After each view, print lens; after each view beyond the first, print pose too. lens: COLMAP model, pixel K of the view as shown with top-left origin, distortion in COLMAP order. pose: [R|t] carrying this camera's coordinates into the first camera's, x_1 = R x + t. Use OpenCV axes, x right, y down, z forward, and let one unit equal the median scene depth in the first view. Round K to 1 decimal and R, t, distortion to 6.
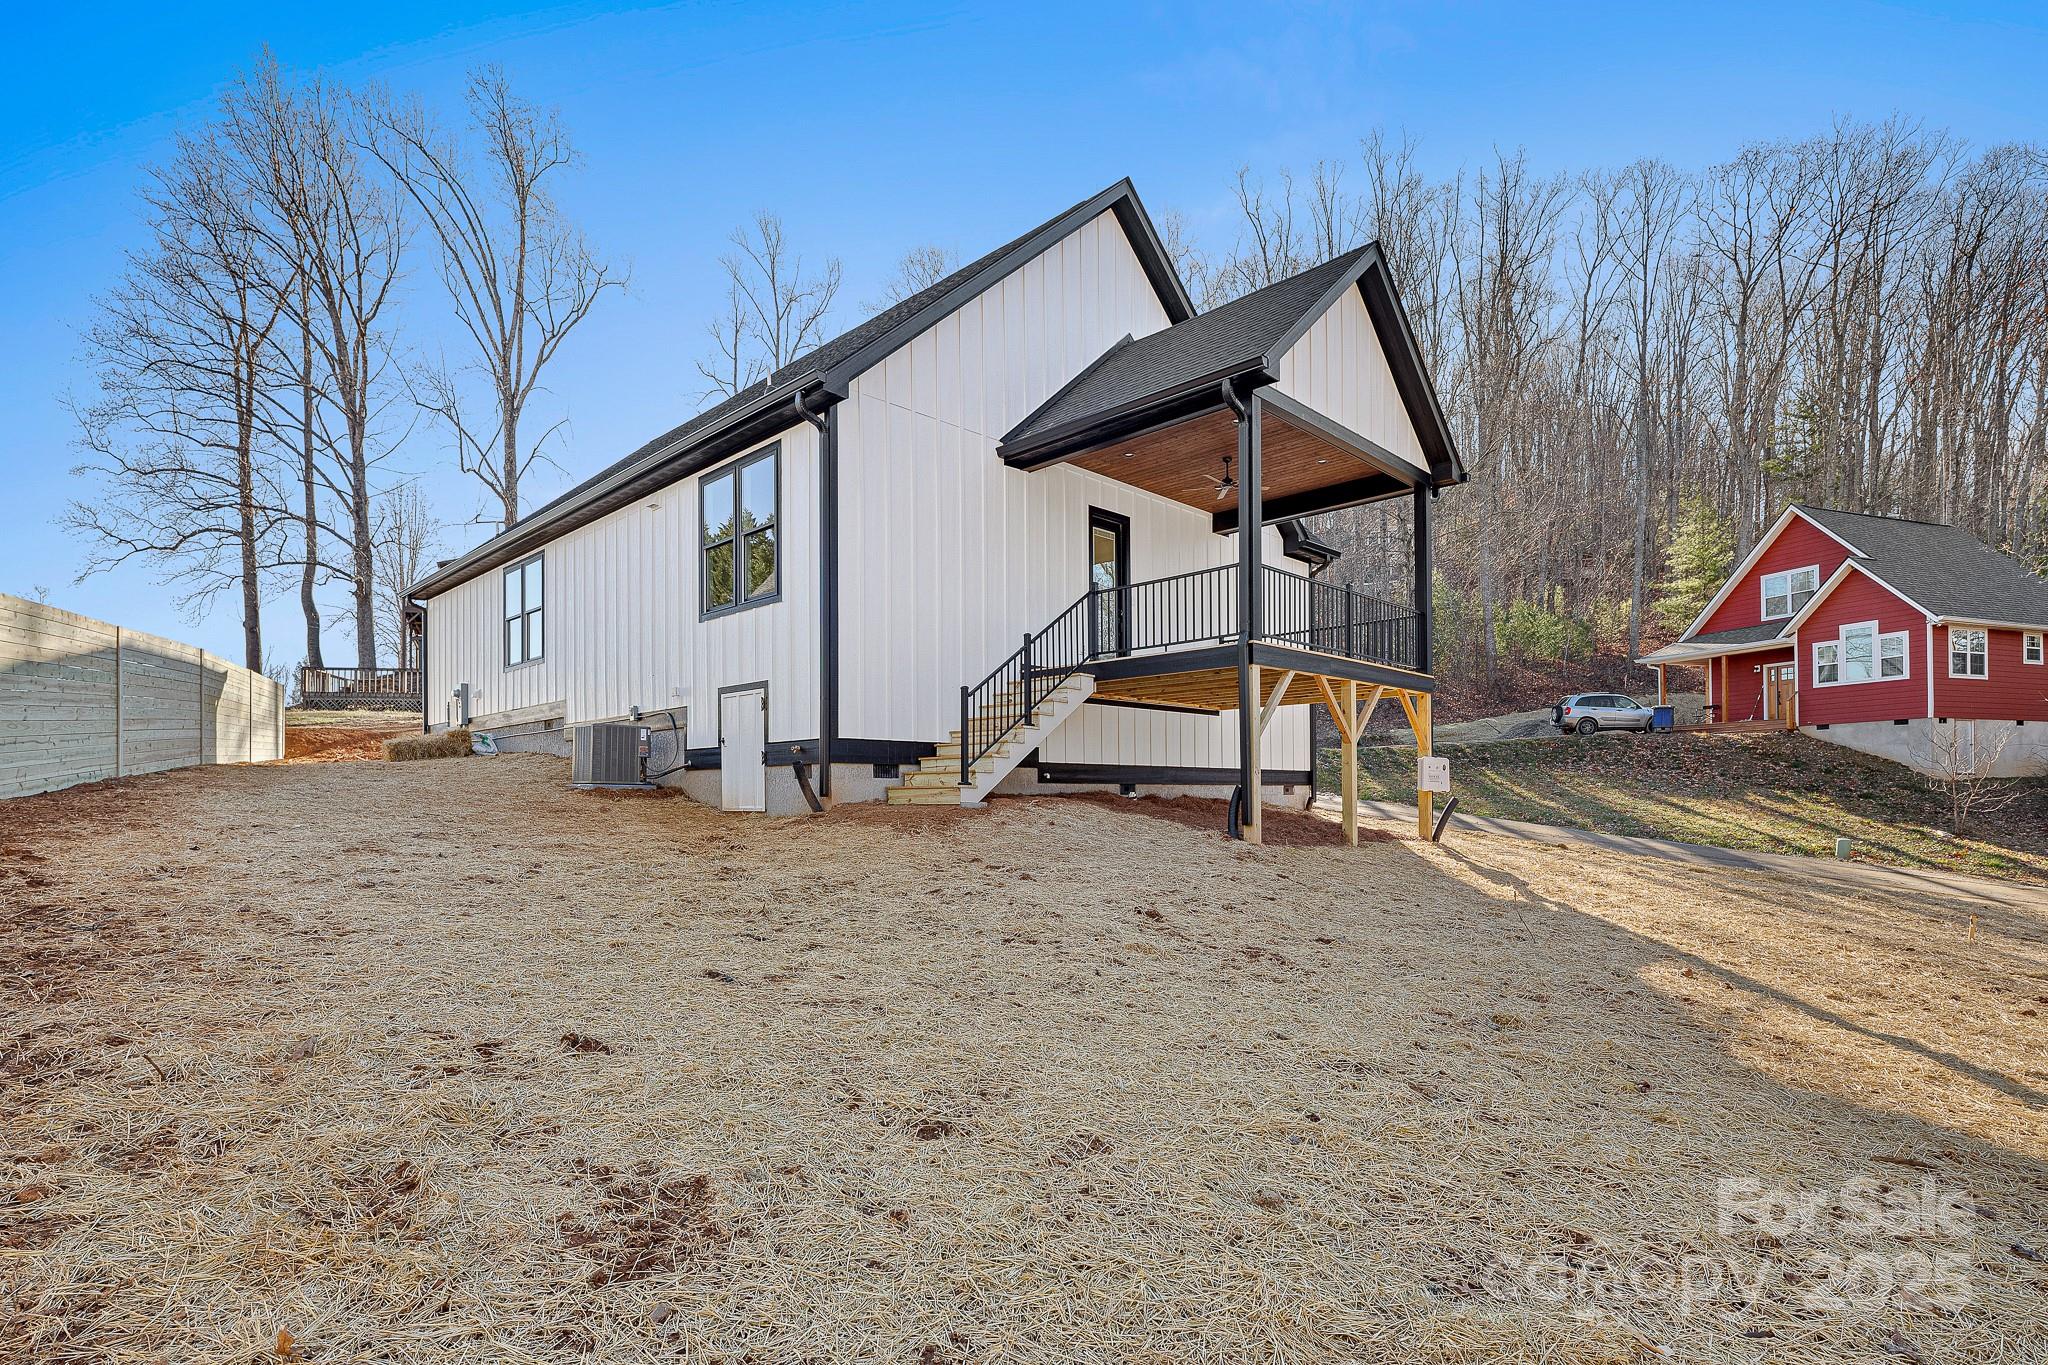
lens RADIAL K [[1007.9, 0, 1001.6], [0, 1007.9, 796.4], [0, 0, 1]] dist [-0.001830, -0.000498]
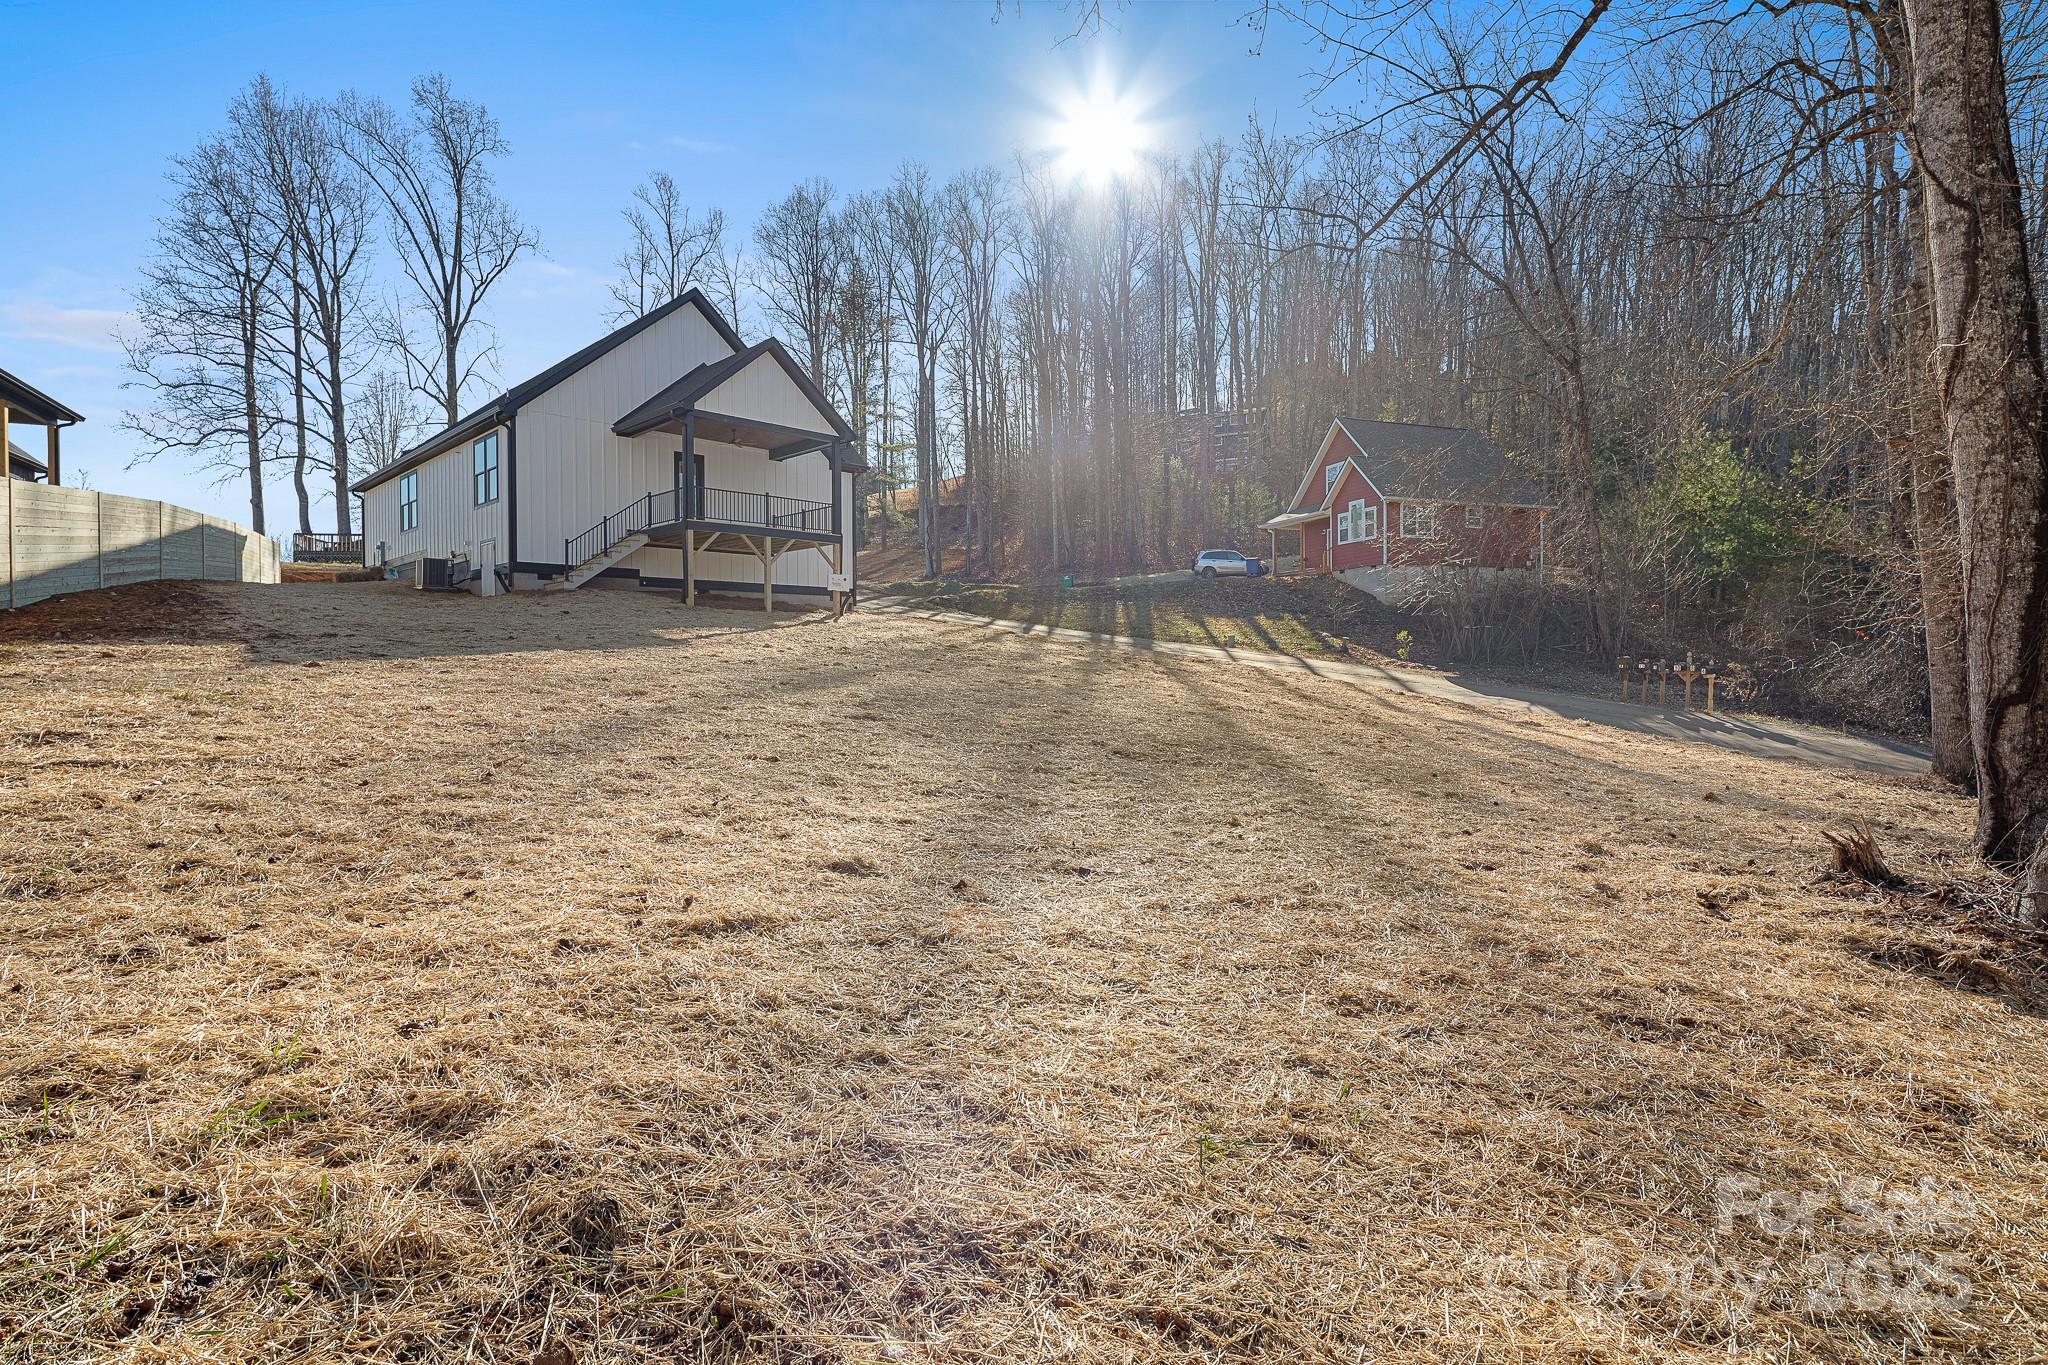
lens RADIAL K [[1007.9, 0, 1024.2], [0, 1007.9, 681.3], [0, 0, 1]] dist [-0.001830, -0.000498]
pose [[0.999936, -0.003173, 0.010863, 0.305630], [0.002976, 0.999831, 0.018166, 0.055790], [-0.010919, -0.018133, 0.999776, -0.416863]]
